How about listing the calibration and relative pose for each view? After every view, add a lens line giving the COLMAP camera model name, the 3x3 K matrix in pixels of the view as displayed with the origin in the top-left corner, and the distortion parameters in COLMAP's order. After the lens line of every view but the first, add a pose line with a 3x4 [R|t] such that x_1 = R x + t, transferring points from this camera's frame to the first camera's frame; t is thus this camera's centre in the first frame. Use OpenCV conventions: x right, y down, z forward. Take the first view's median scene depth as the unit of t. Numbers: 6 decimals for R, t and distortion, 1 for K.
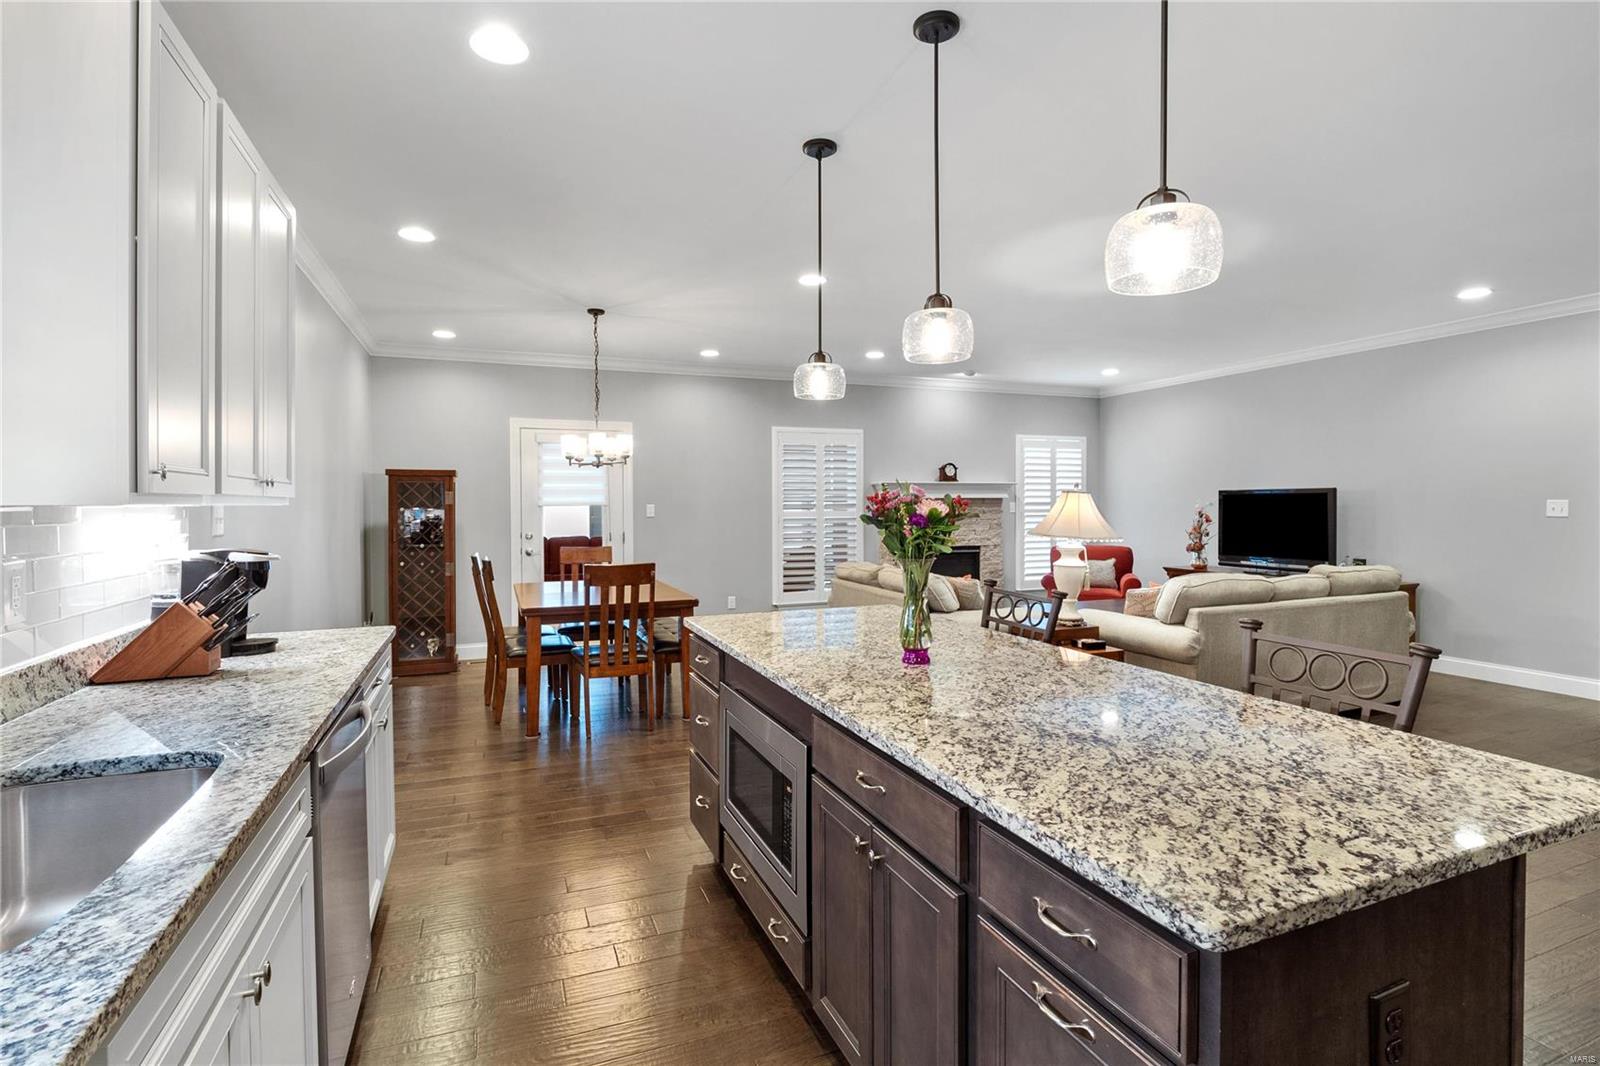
lens RADIAL K [[760.6, 0, 782.9], [0, 760.6, 509.5], [0, 0, 1]] dist [-0.015809, 0.001417]
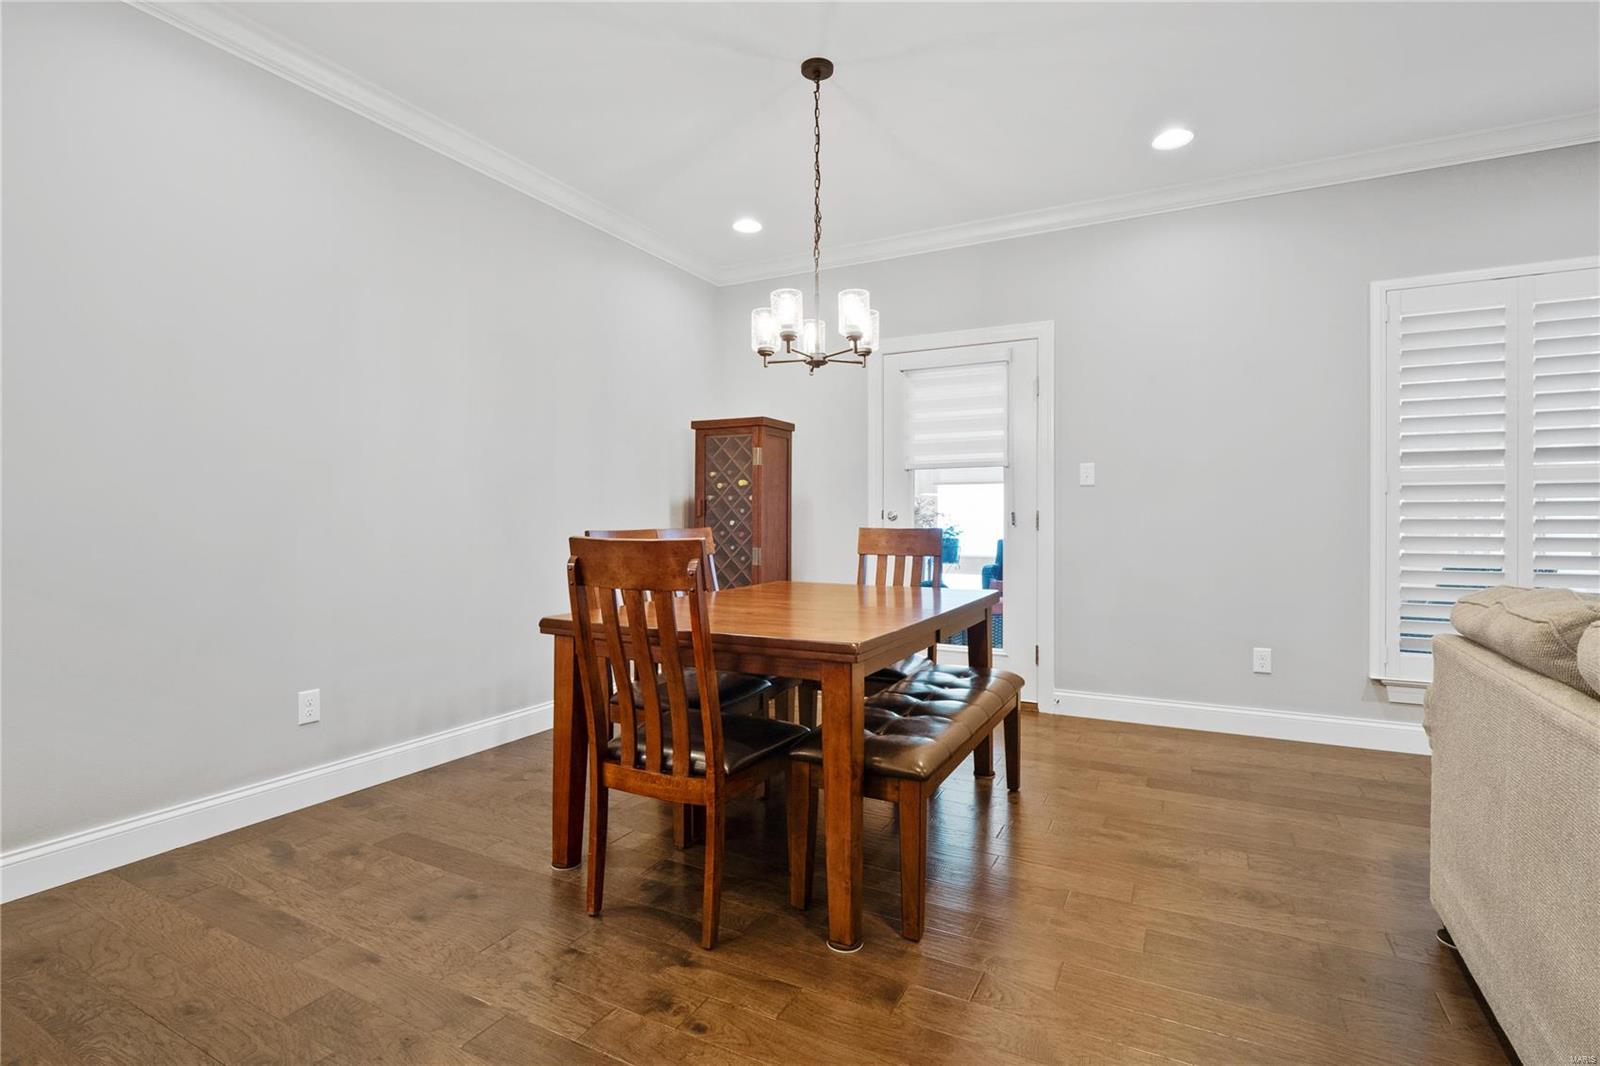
lens RADIAL K [[760.6, 0, 807.2], [0, 760.6, 525.4], [0, 0, 1]] dist [-0.015809, 0.001417]
pose [[0.656446, 0.014752, -0.754229, 0.104762], [-0.010484, 0.999891, 0.010431, 0.033831], [0.754300, 0.001060, 0.656529, 0.456164]]
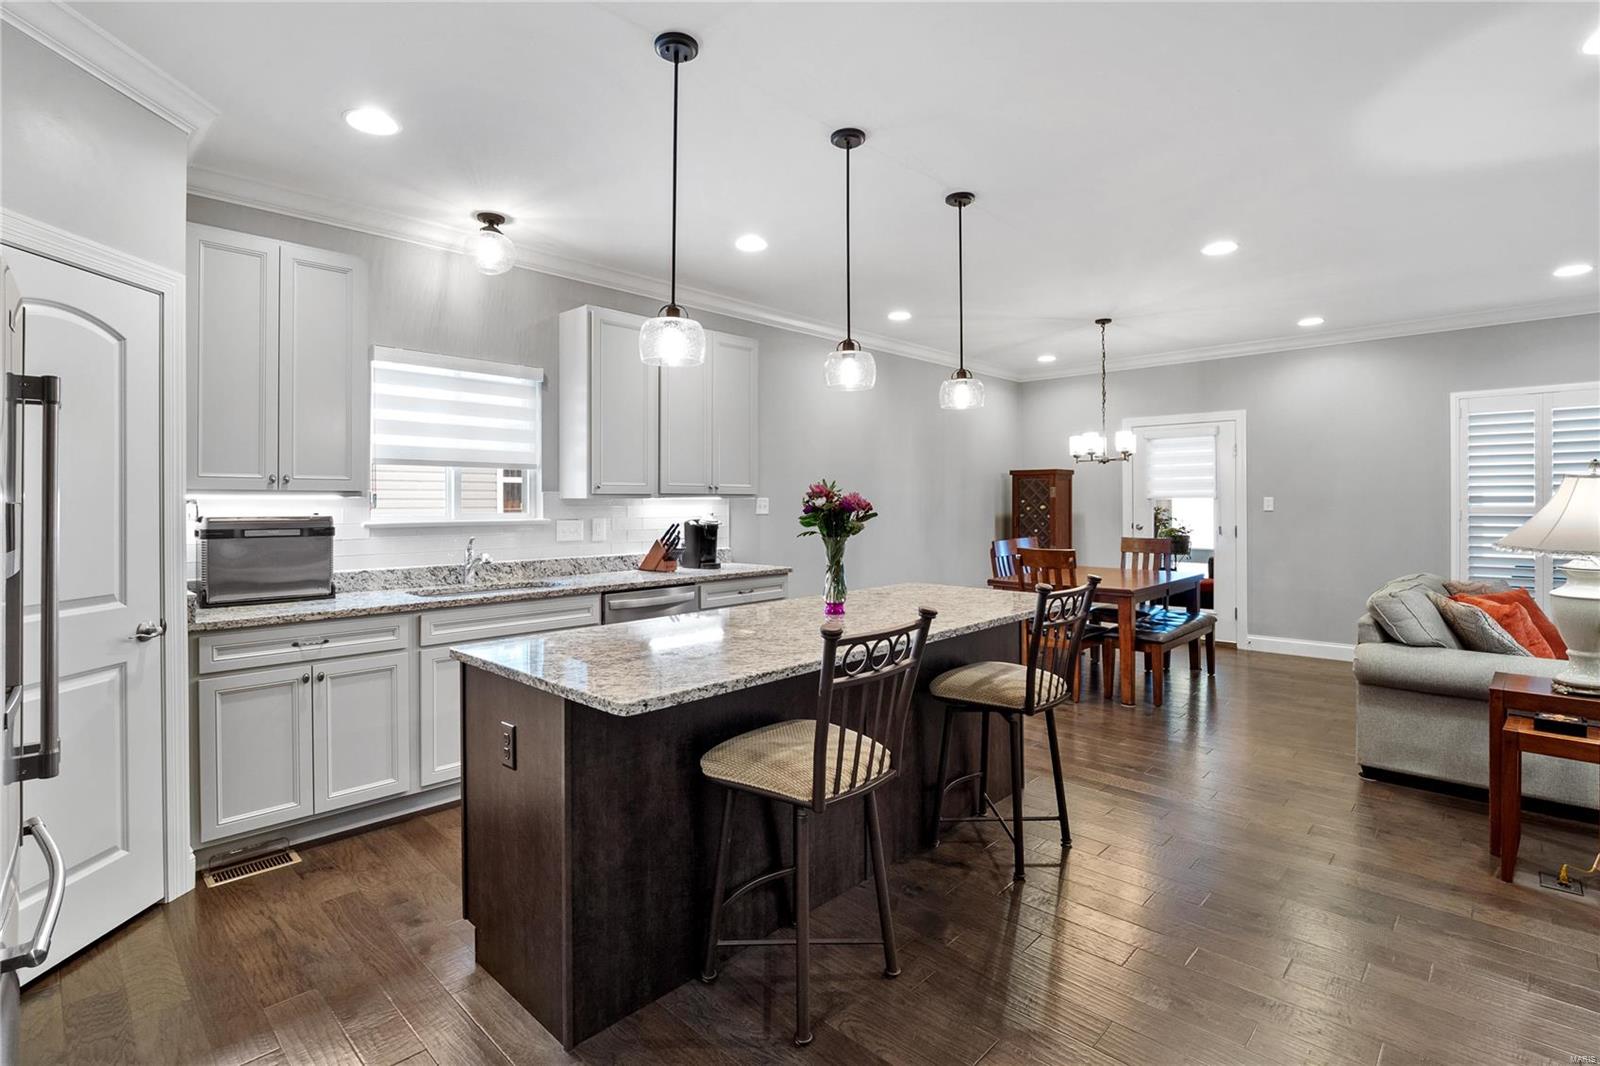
lens RADIAL K [[760.6, 0, 795.4], [0, 760.6, 504.1], [0, 0, 1]] dist [-0.015809, 0.001417]
pose [[0.408245, 0.006294, -0.912851, 0.400664], [-0.002884, 0.999980, 0.005605, -0.001339], [0.912868, 0.000345, 0.408255, 0.104716]]
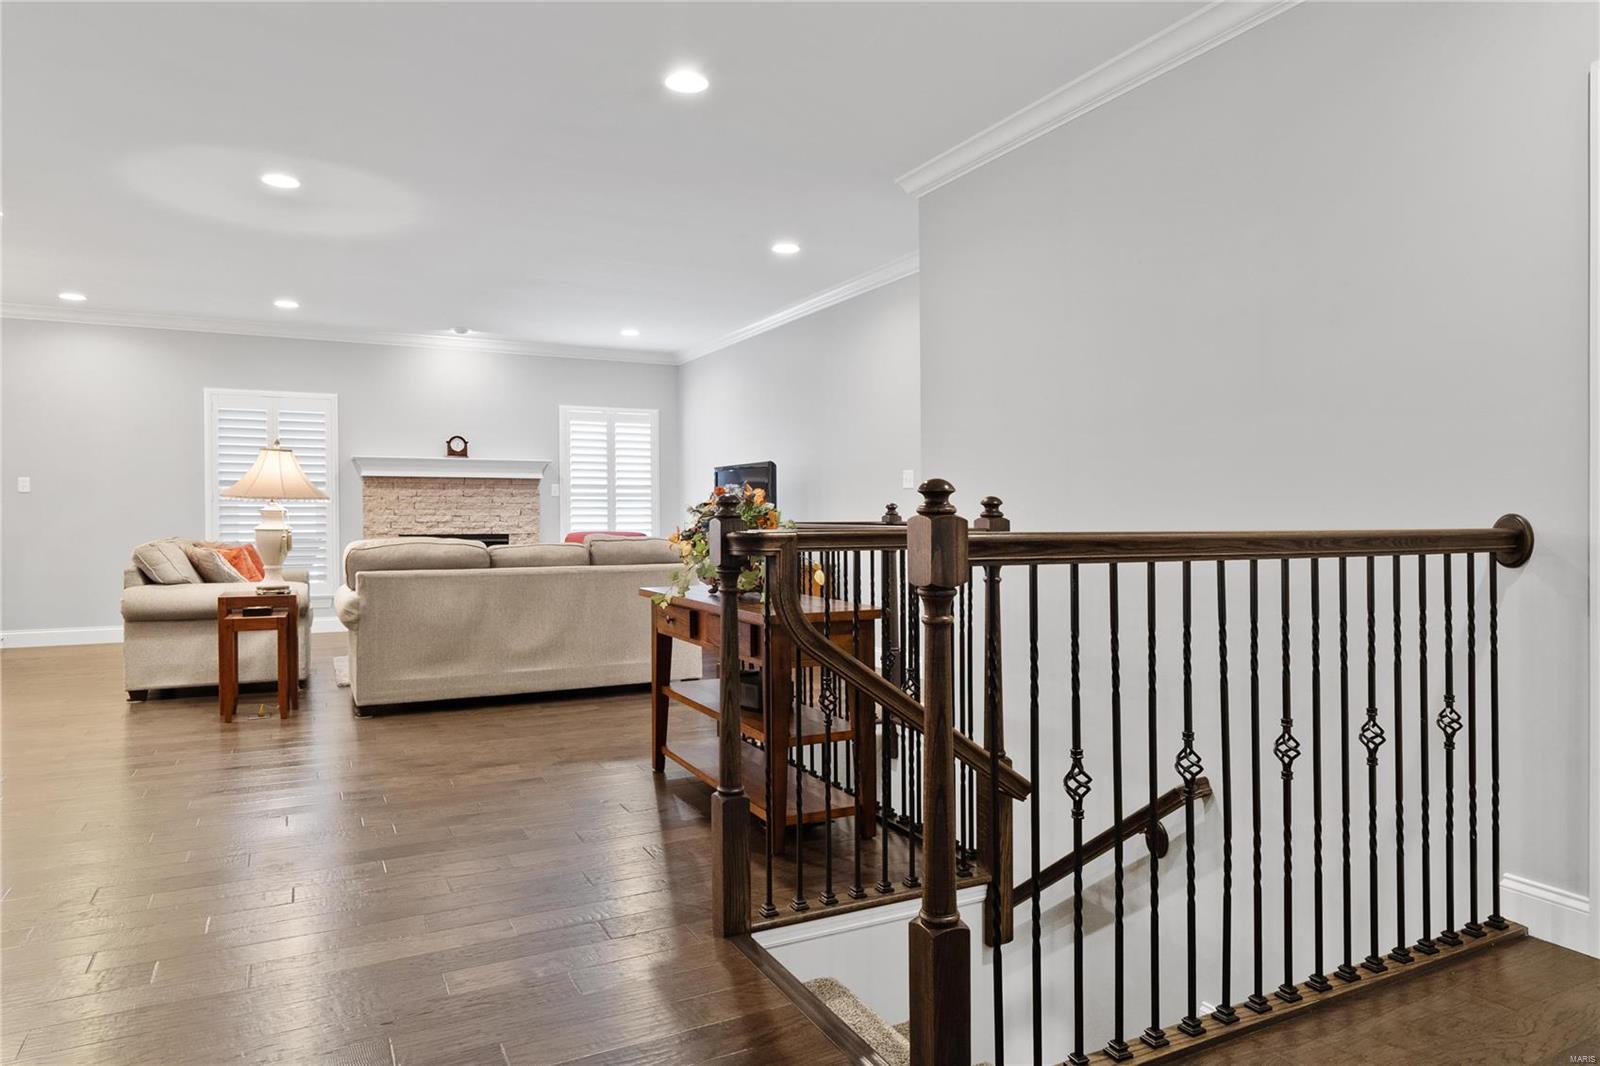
lens RADIAL K [[988.5, 0, 808.2], [0, 988.5, 530.0], [0, 0, 1]] dist [0.003602, 0.002210]
pose [[0.995195, 0.004341, 0.097819, 0.545002], [-0.005147, 0.999955, 0.007986, 0.036588], [-0.097779, -0.008451, 0.995172, -0.158035]]
